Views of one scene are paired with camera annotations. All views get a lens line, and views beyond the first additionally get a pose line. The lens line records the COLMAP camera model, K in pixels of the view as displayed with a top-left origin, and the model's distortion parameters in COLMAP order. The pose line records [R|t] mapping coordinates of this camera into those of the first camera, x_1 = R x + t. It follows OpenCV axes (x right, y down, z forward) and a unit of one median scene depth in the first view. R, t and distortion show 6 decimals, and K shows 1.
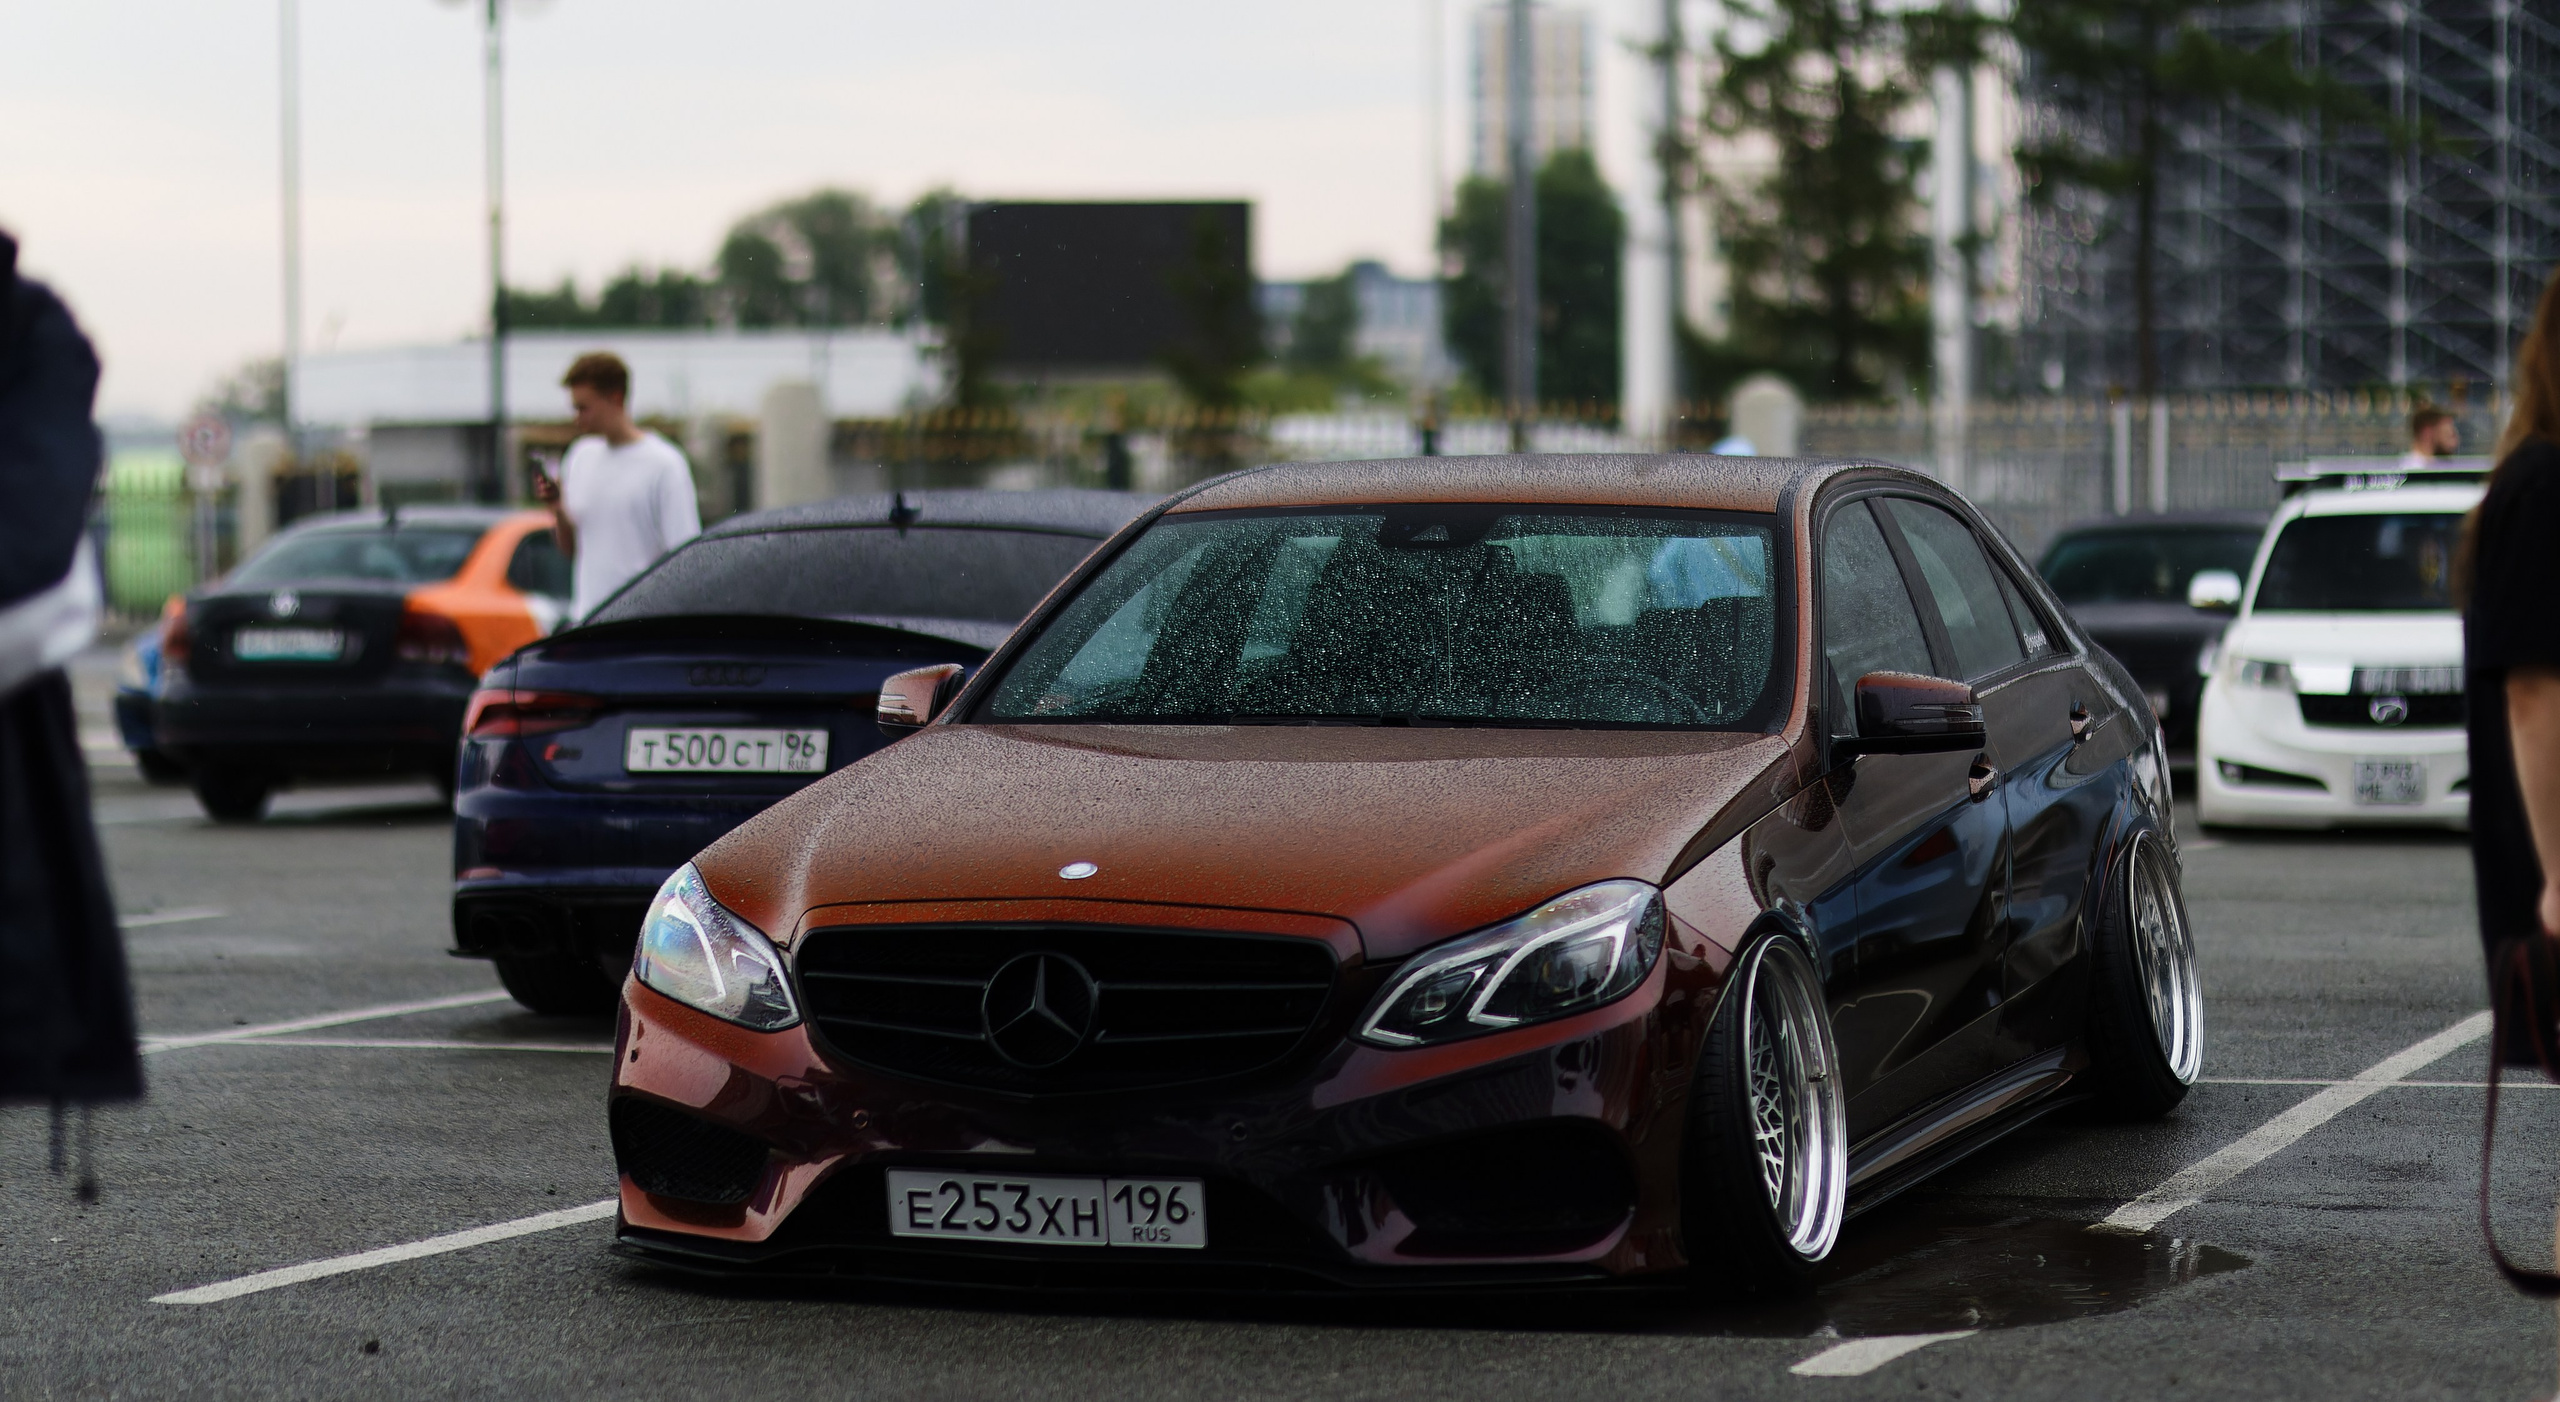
lens RADIAL K [[6282.1, 0, 1336.3], [0, 6282.1, 705.4], [0, 0, 1]] dist [0.010107, 0.369557]
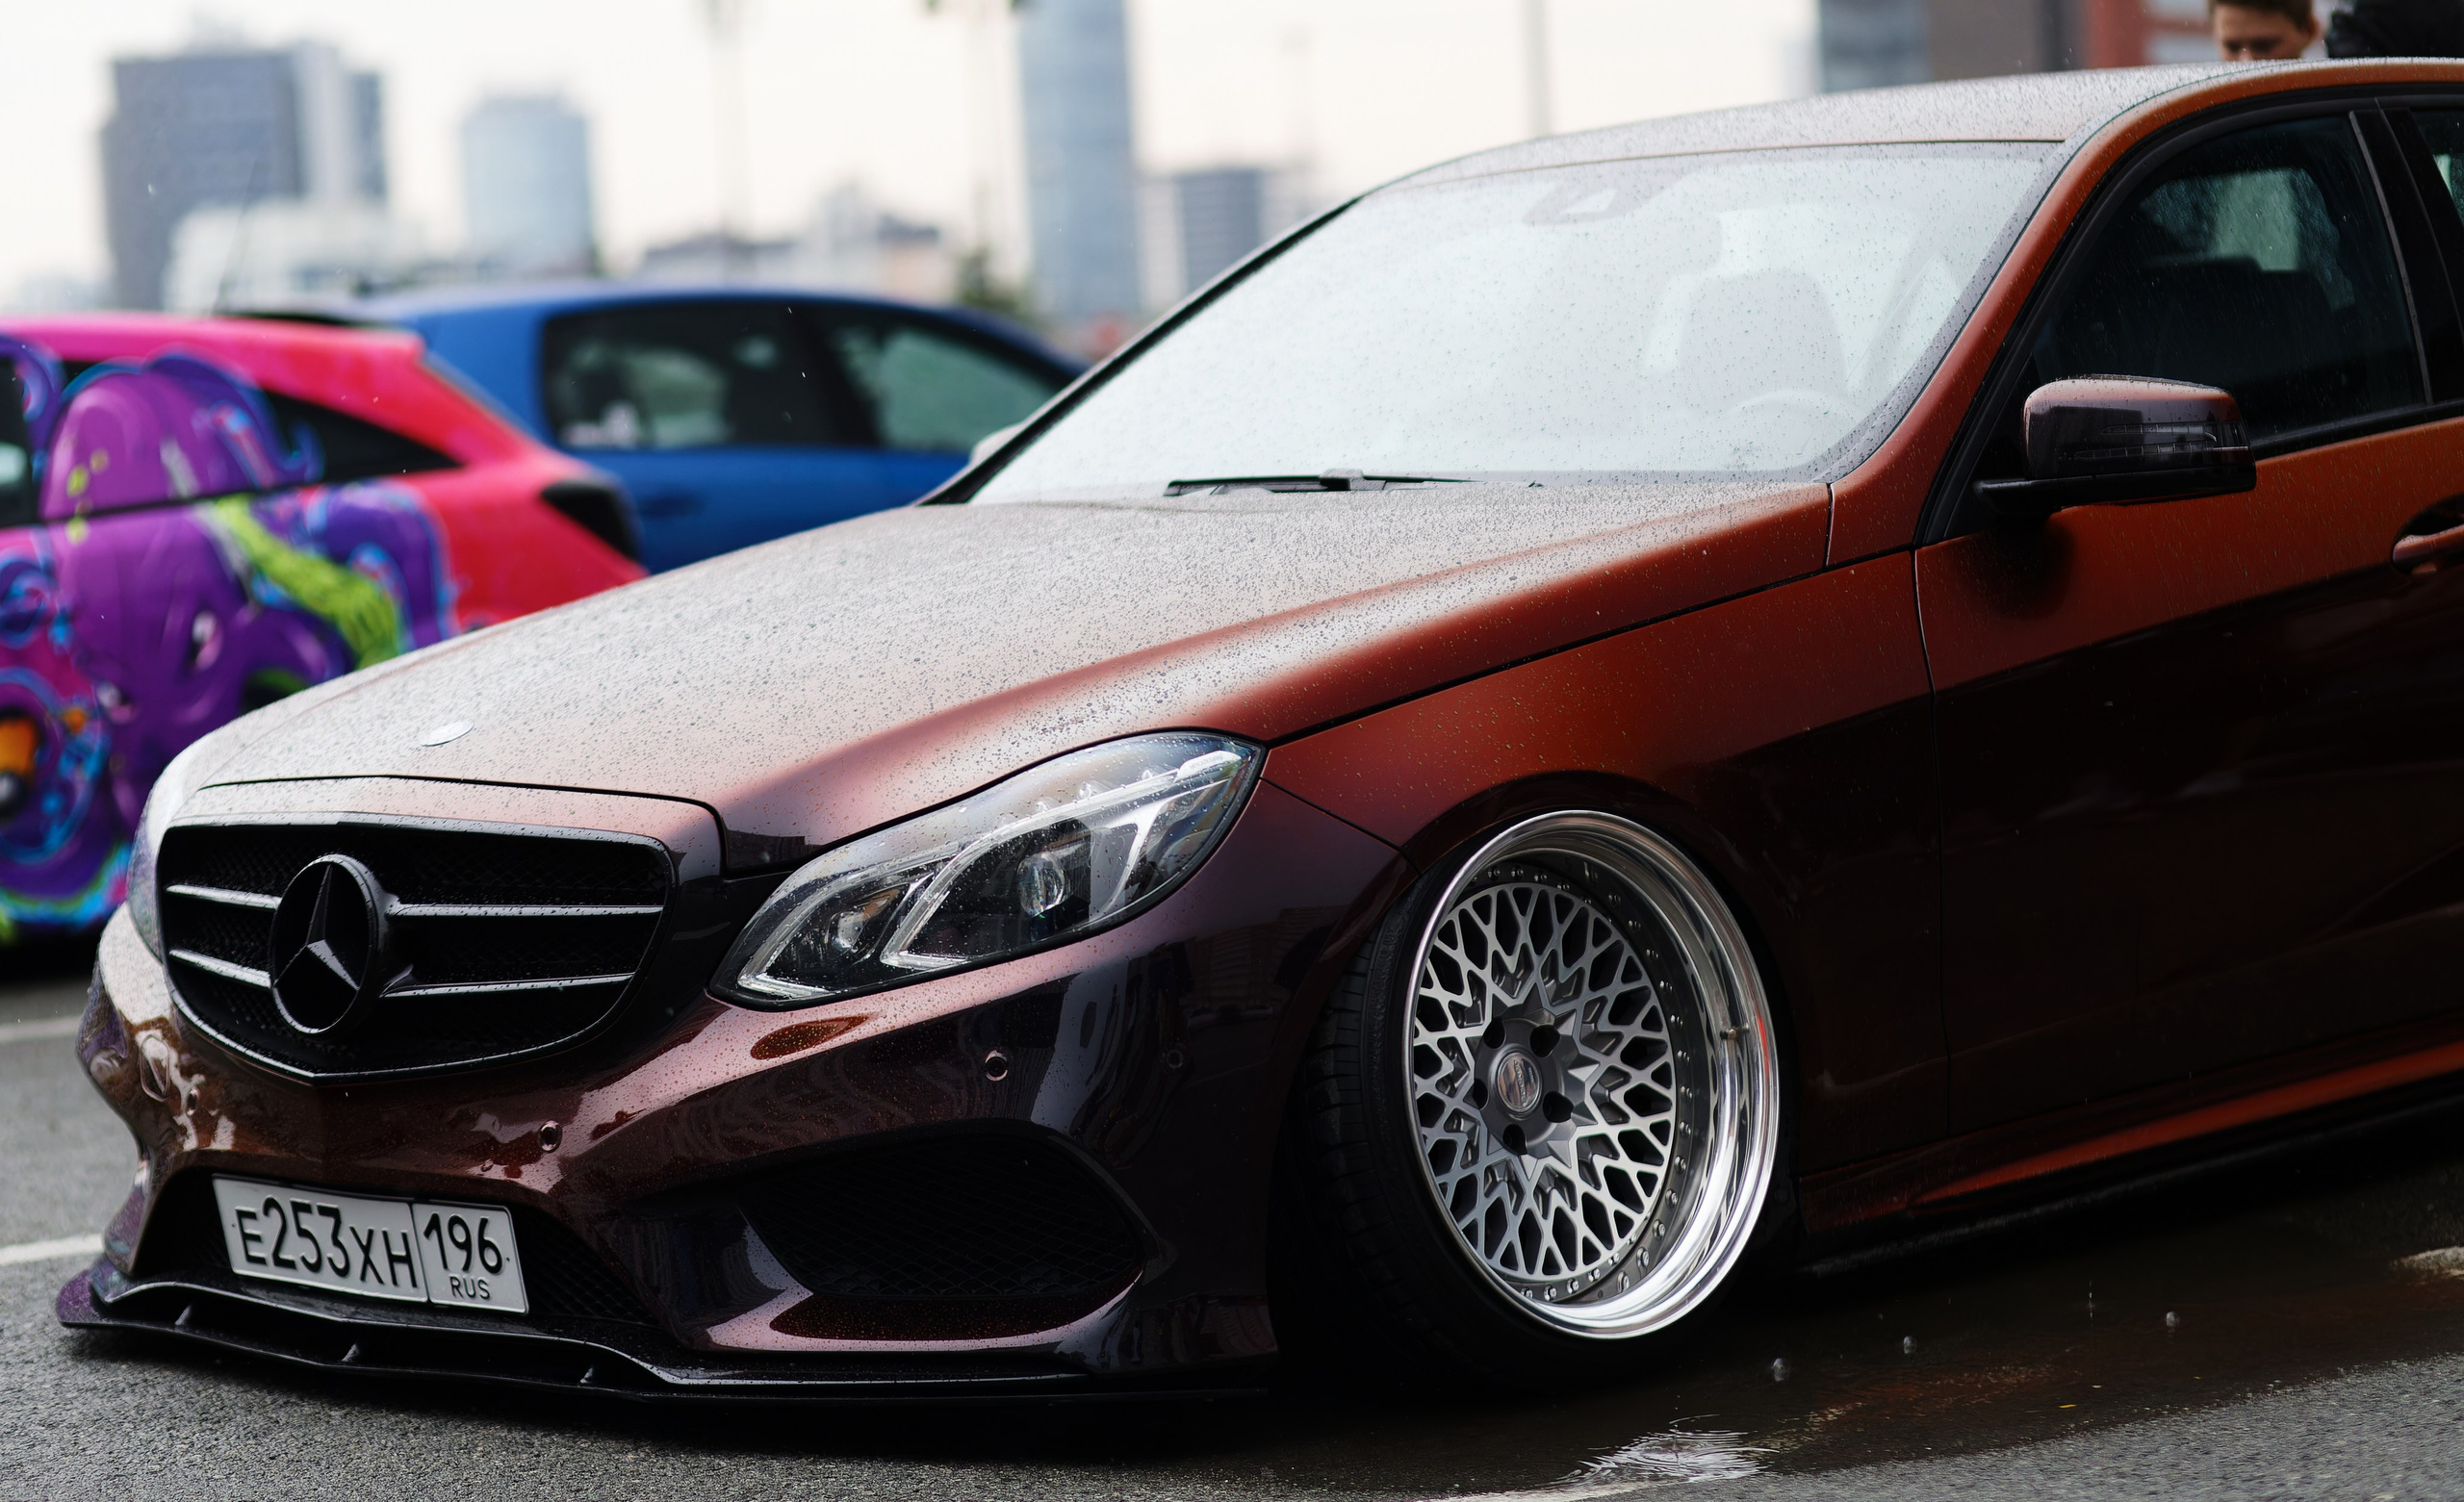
lens RADIAL K [[5727.3, 0, 1232.0], [0, 5727.3, 751.0], [0, 0, 1]] dist [-0.026426, 0.320447]
pose [[0.884703, -0.016623, -0.465859, 0.299498], [0.037341, 0.998680, 0.035278, 0.009445], [0.464657, -0.048607, 0.884156, 0.478673]]
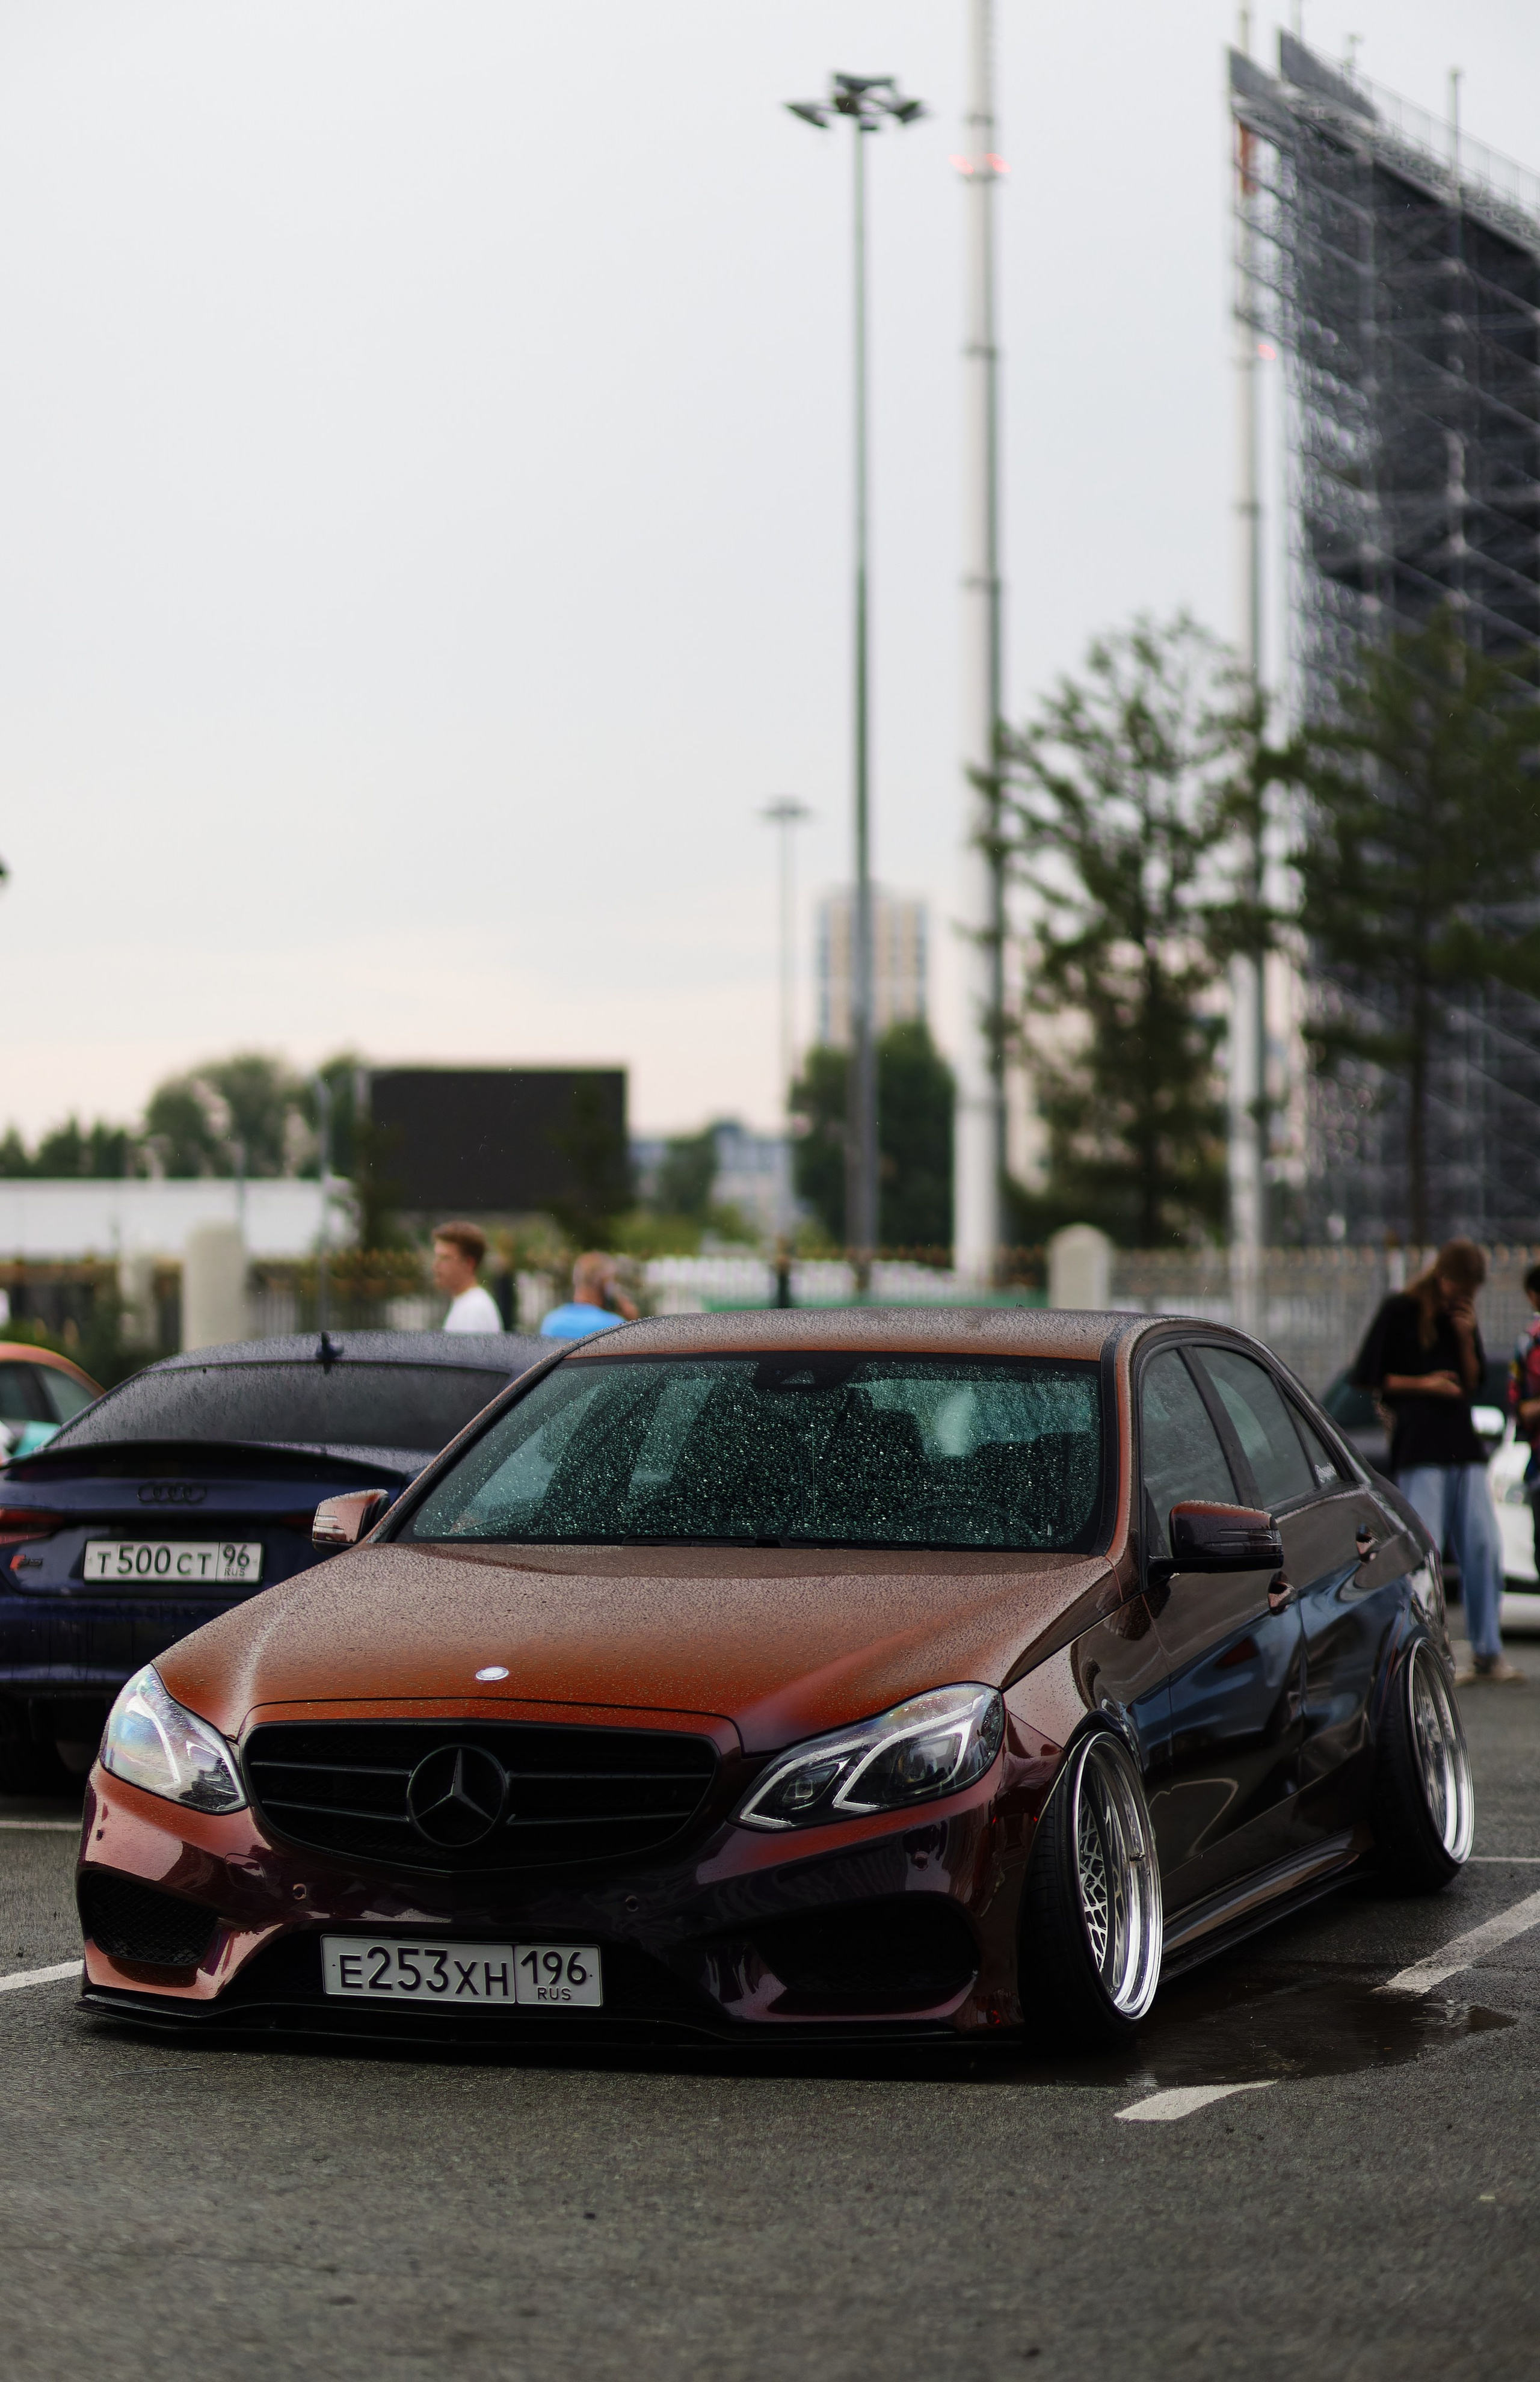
lens RADIAL K [[5607.2, 0, 804.5], [0, 5607.2, 1193.9], [0, 0, 1]] dist [-0.034729, 0.943261]
pose [[0.999803, 0.005585, 0.019020, -0.003913], [-0.004486, 0.998344, -0.057348, -0.002467], [-0.019309, 0.057251, 0.998173, -0.022562]]
